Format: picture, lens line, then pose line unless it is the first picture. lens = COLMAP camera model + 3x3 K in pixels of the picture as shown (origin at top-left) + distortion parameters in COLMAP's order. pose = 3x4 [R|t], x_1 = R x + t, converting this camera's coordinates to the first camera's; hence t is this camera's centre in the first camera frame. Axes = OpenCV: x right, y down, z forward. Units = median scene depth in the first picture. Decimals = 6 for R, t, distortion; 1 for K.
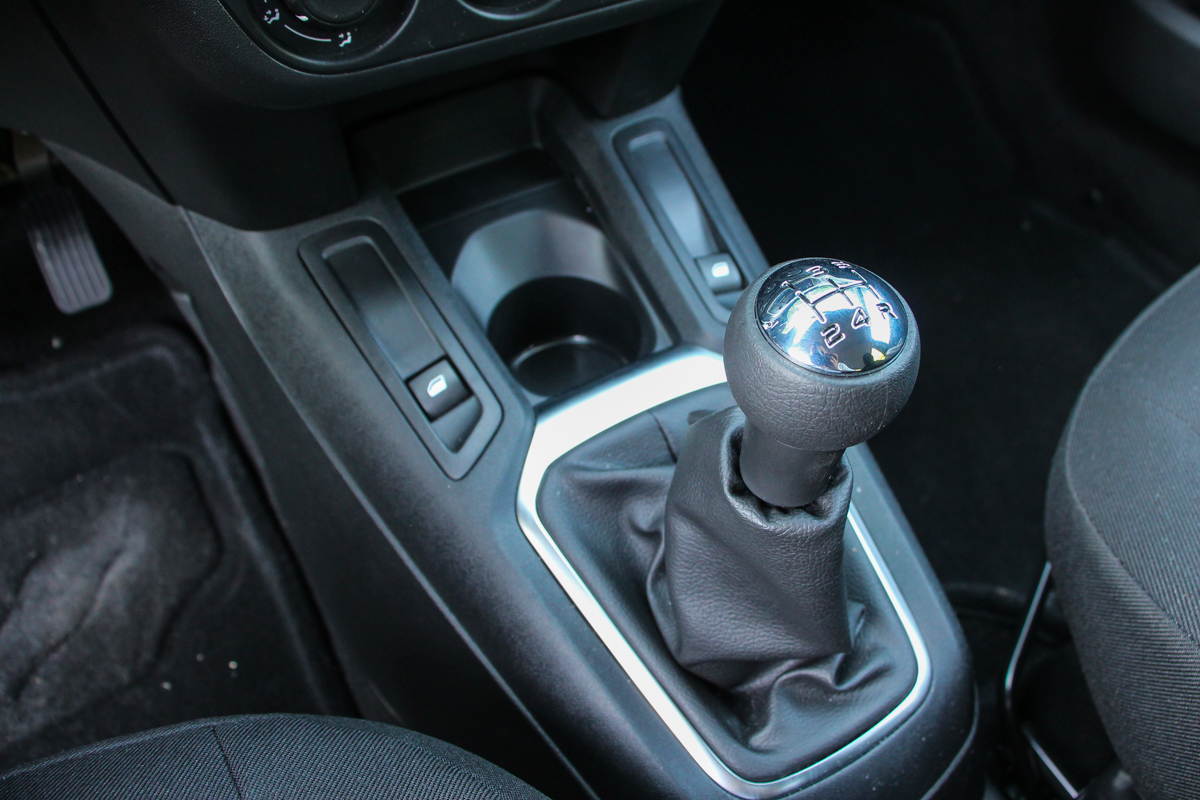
lens RADIAL K [[1262.1, 0, 600.0], [0, 1262.1, 400.0], [0, 0, 1]] dist [-0.005670, -0.002914]
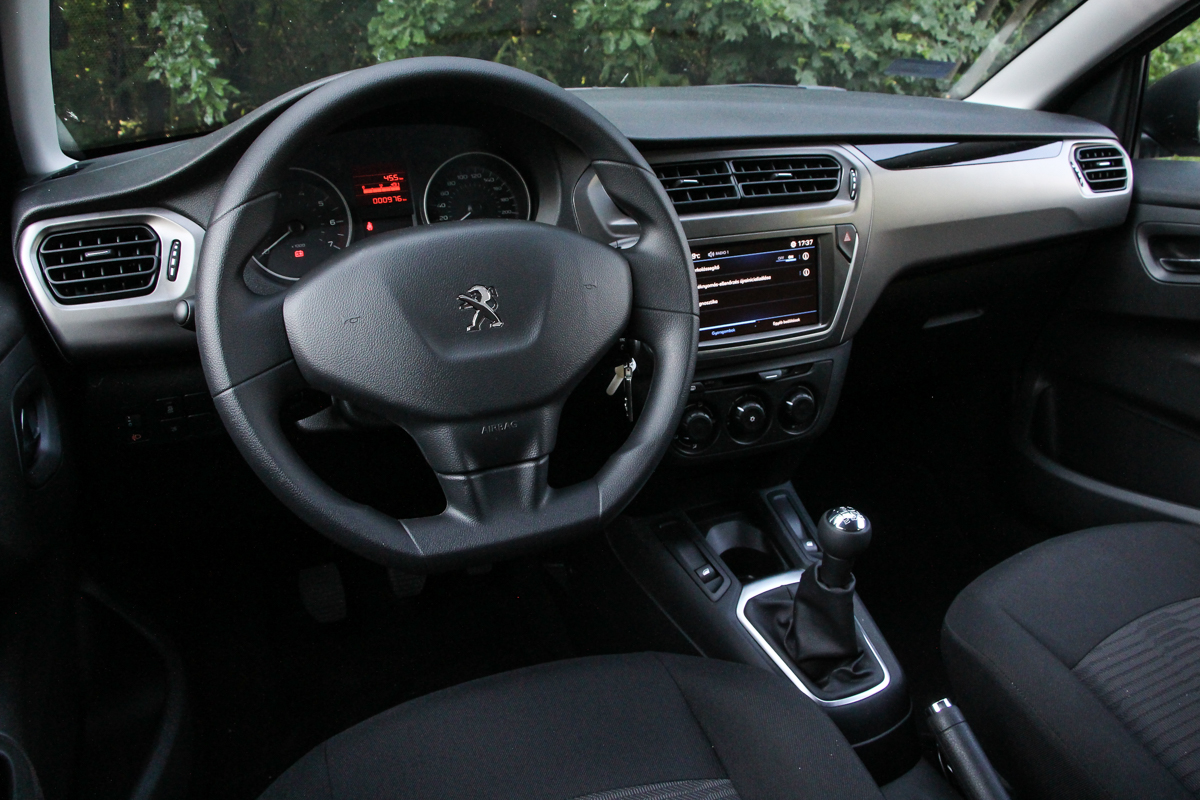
lens RADIAL K [[1262.1, 0, 600.0], [0, 1262.1, 400.0], [0, 0, 1]] dist [-0.005670, -0.002914]
pose [[0.997514, 0.050462, -0.049189, -0.242797], [-0.064988, 0.928642, -0.365241, 0.654289], [0.027248, 0.367530, 0.929612, -1.676307]]
